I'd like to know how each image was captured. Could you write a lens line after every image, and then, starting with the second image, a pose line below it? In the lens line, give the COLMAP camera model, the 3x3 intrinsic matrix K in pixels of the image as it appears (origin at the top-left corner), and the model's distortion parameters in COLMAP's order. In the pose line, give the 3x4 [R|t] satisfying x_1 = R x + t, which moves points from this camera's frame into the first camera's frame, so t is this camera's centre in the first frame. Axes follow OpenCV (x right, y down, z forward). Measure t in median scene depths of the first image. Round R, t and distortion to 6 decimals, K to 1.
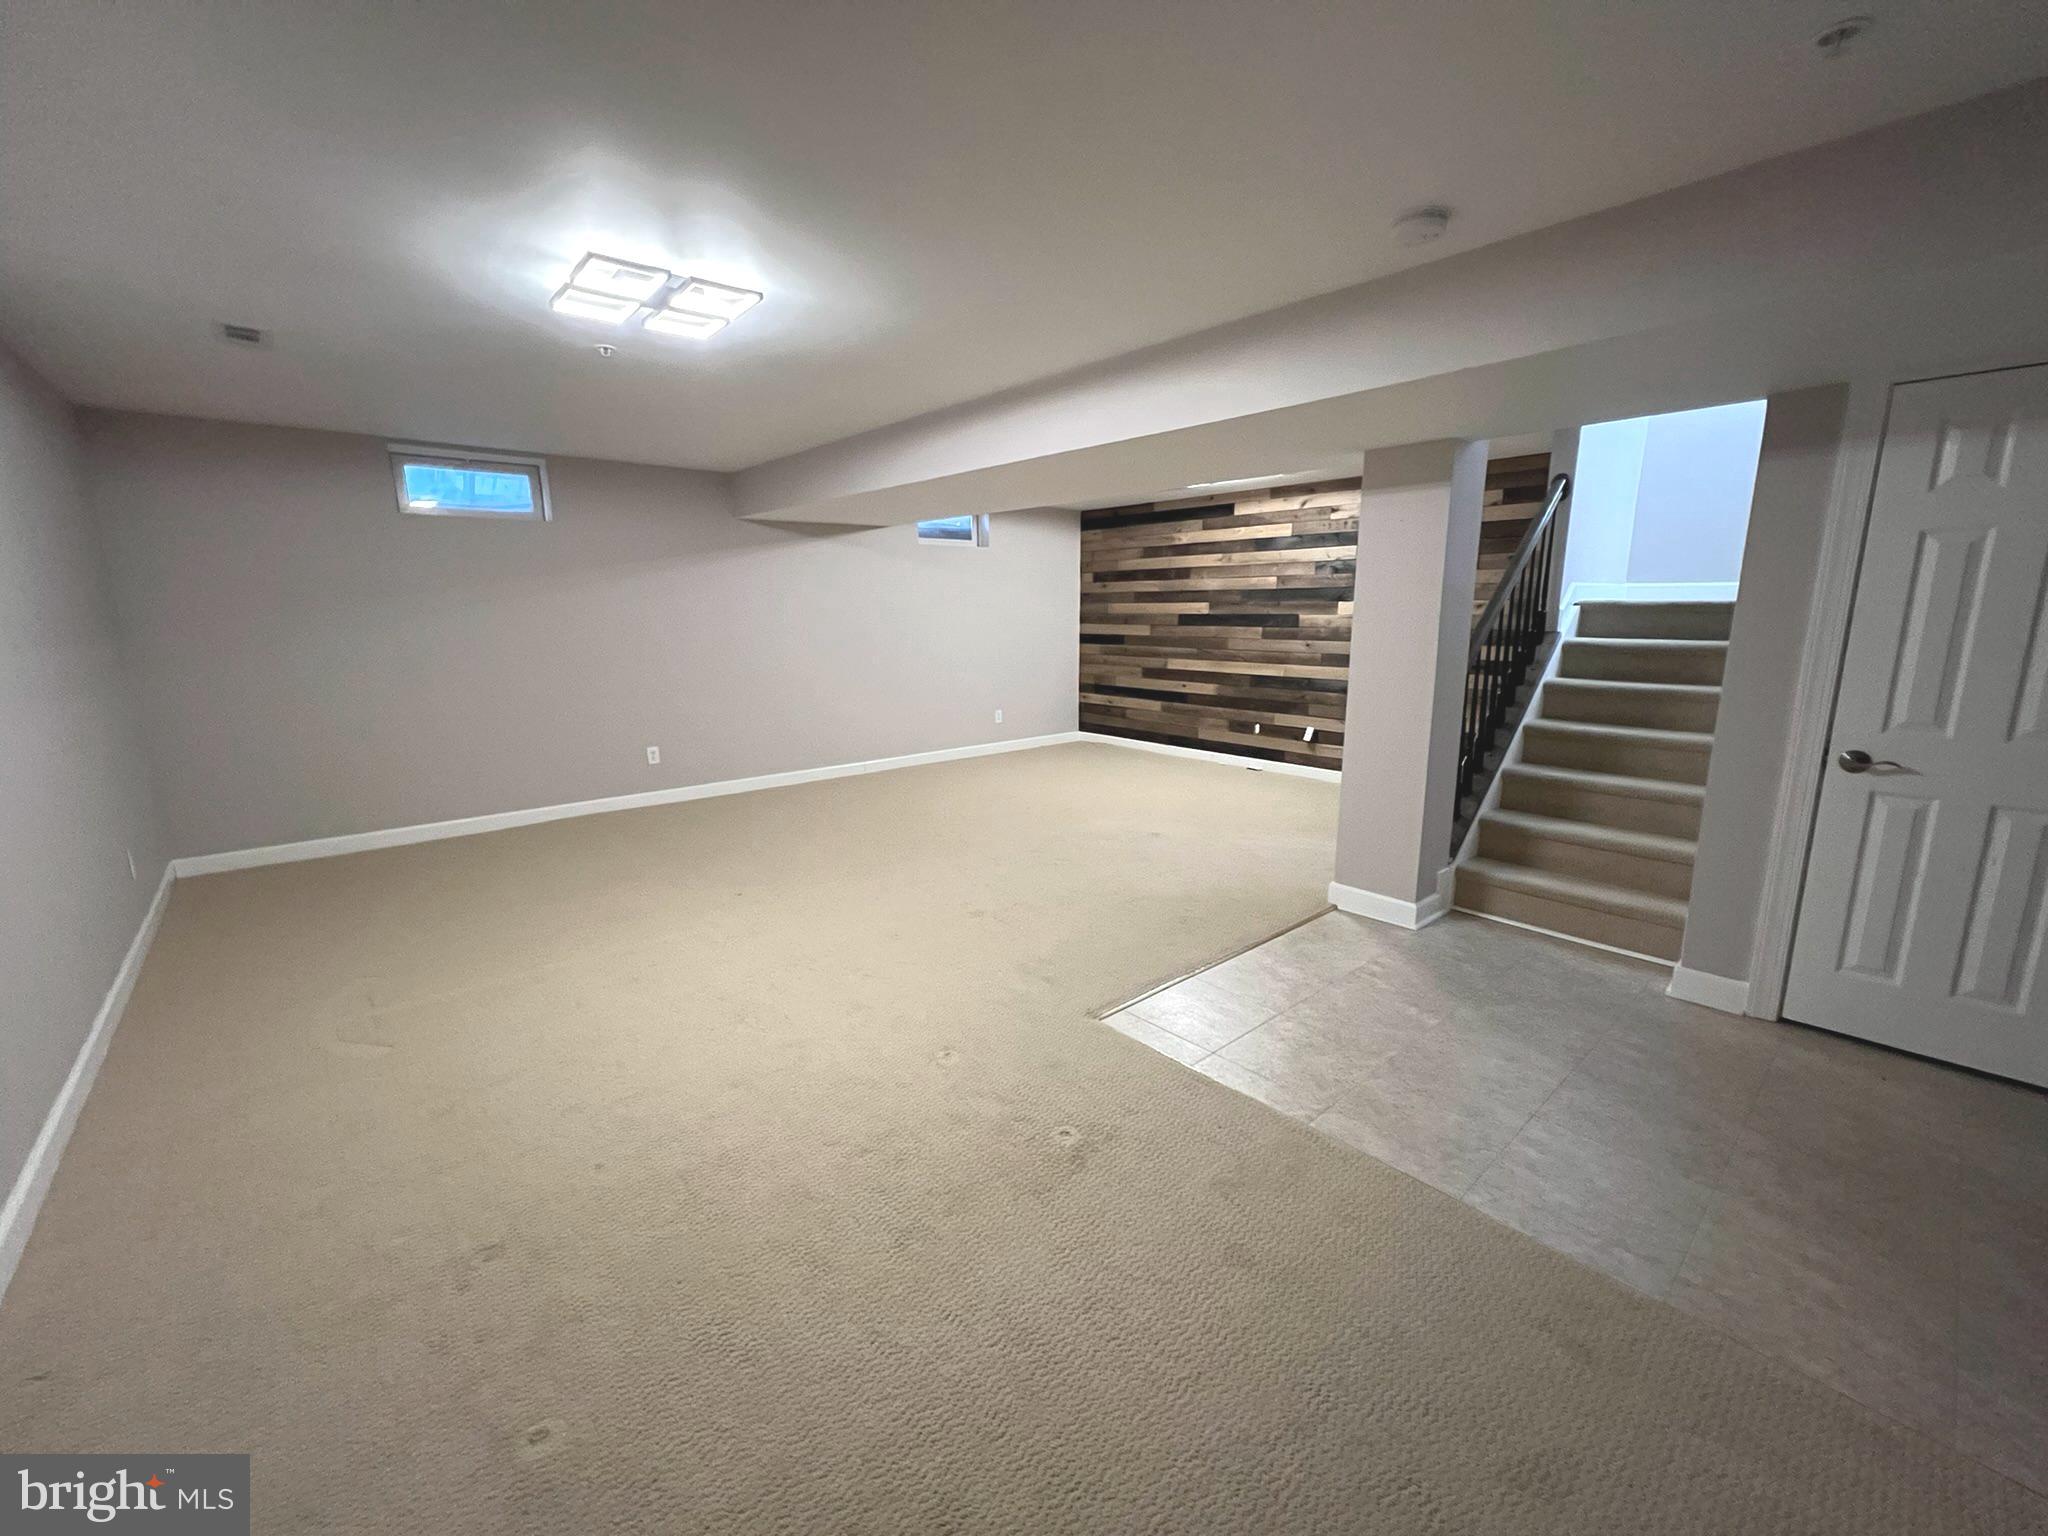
lens RADIAL K [[818.3, 0, 1020.0], [0, 818.3, 765.9], [0, 0, 1]] dist [-0.002751, 0.000598]
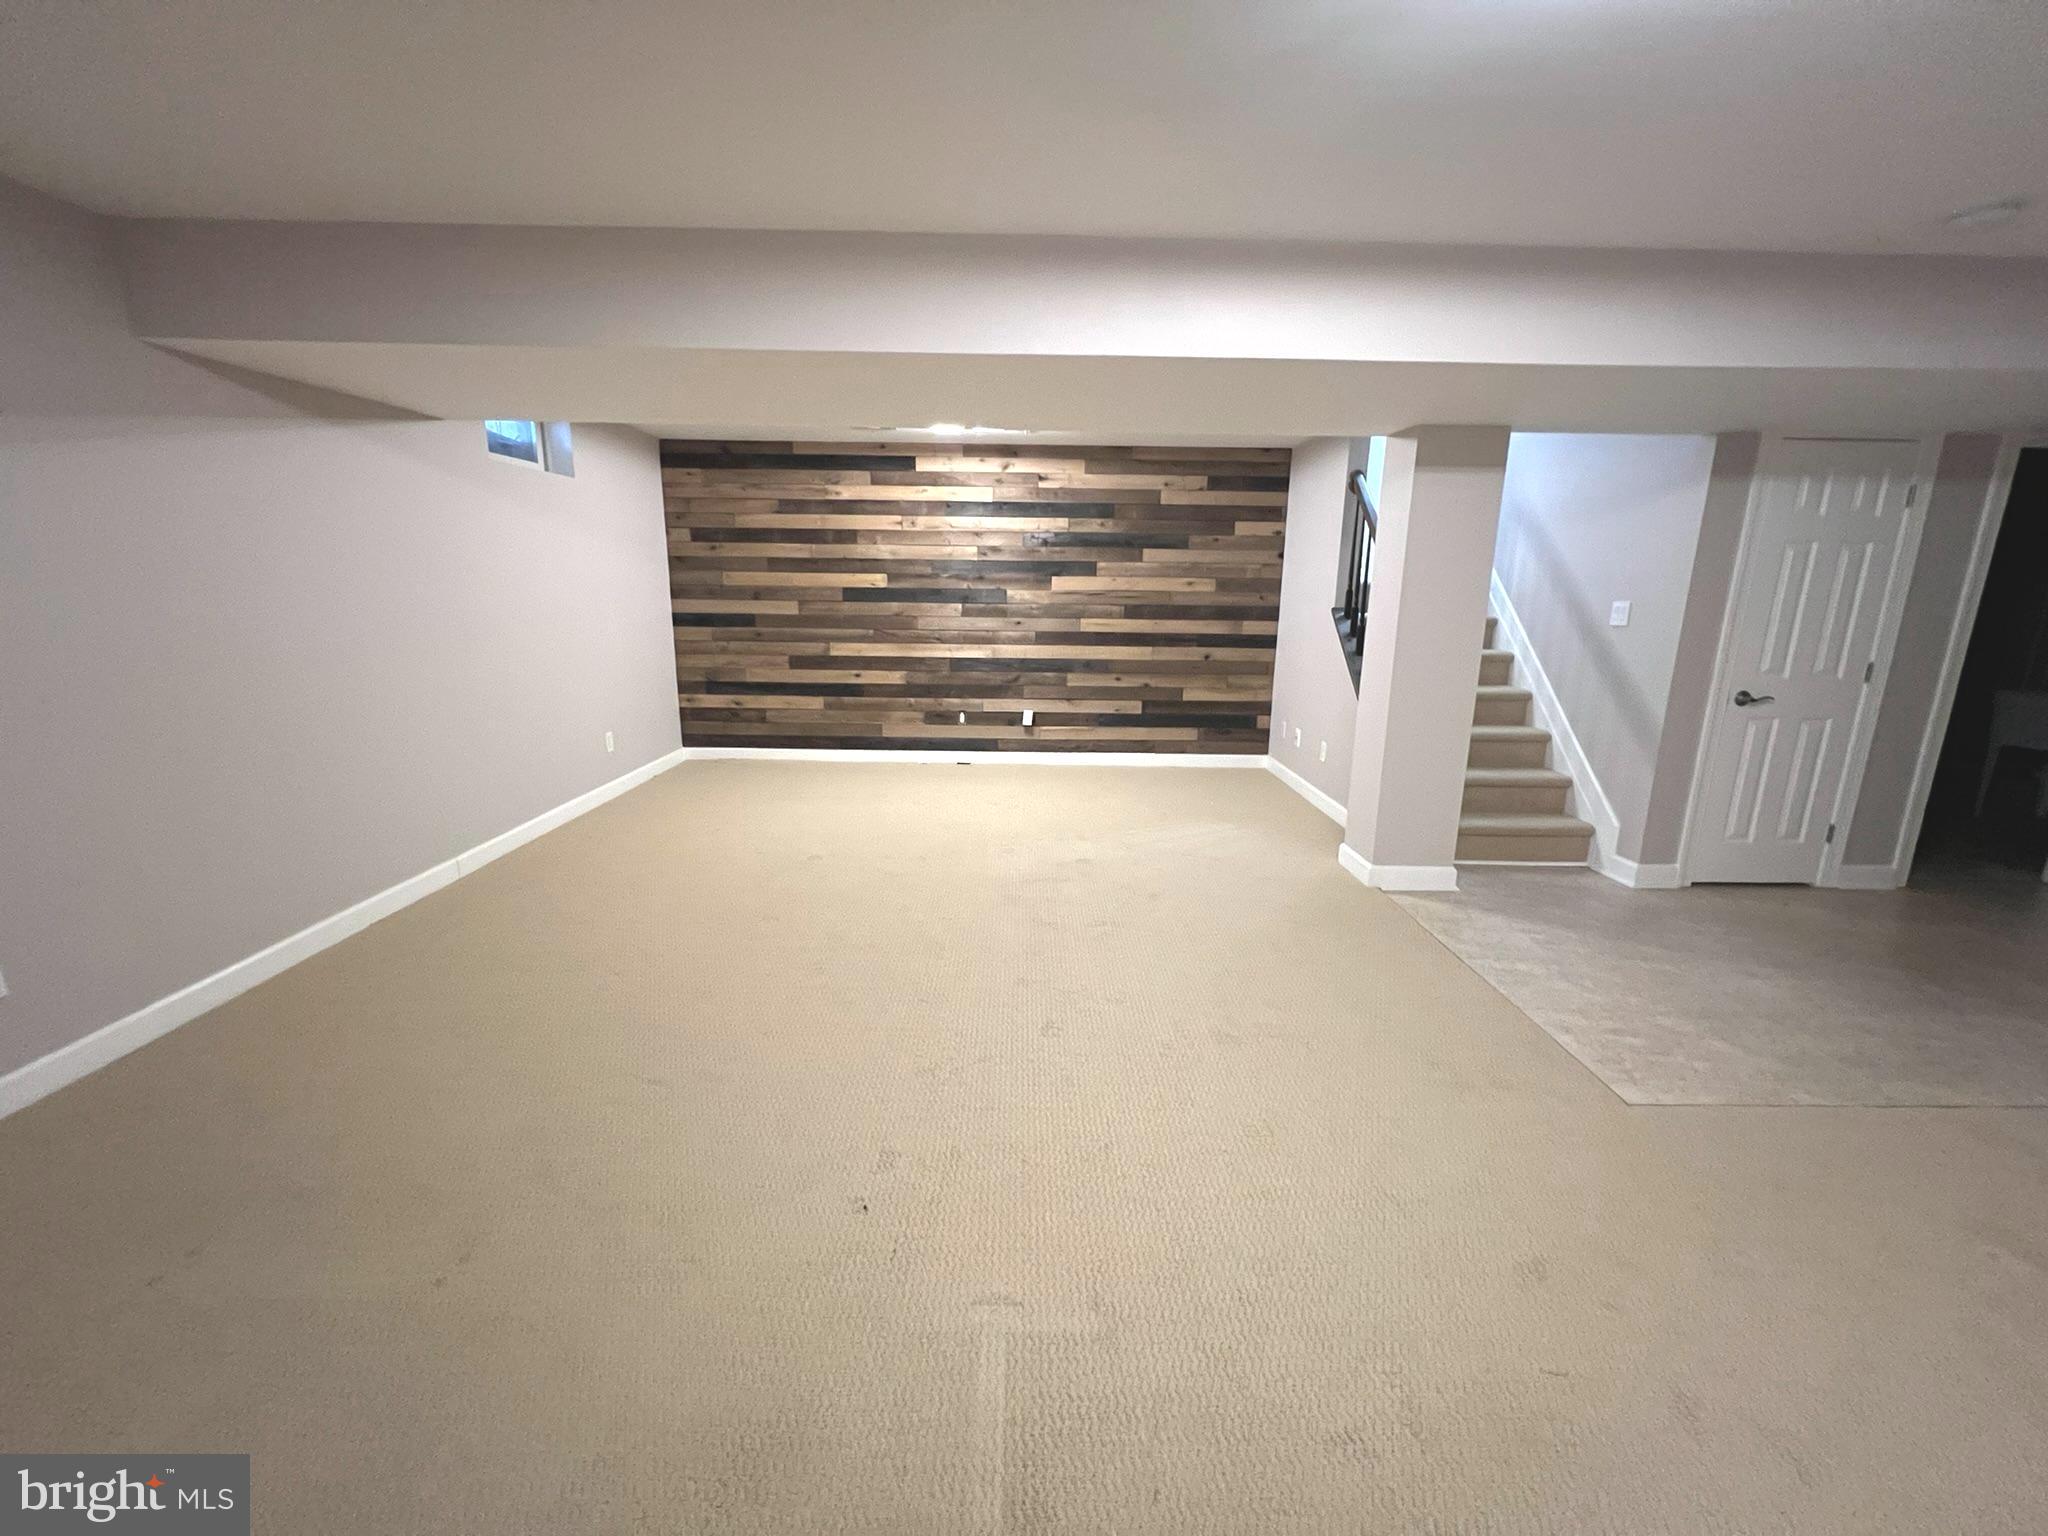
lens RADIAL K [[815.1, 0, 1023.6], [0, 815.1, 767.0], [0, 0, 1]] dist [-0.002332, 0.000544]
pose [[0.656015, -0.153220, 0.739032, -0.326188], [0.127104, 0.987620, 0.091932, -0.064767], [-0.743968, 0.033625, 0.667368, 0.352844]]
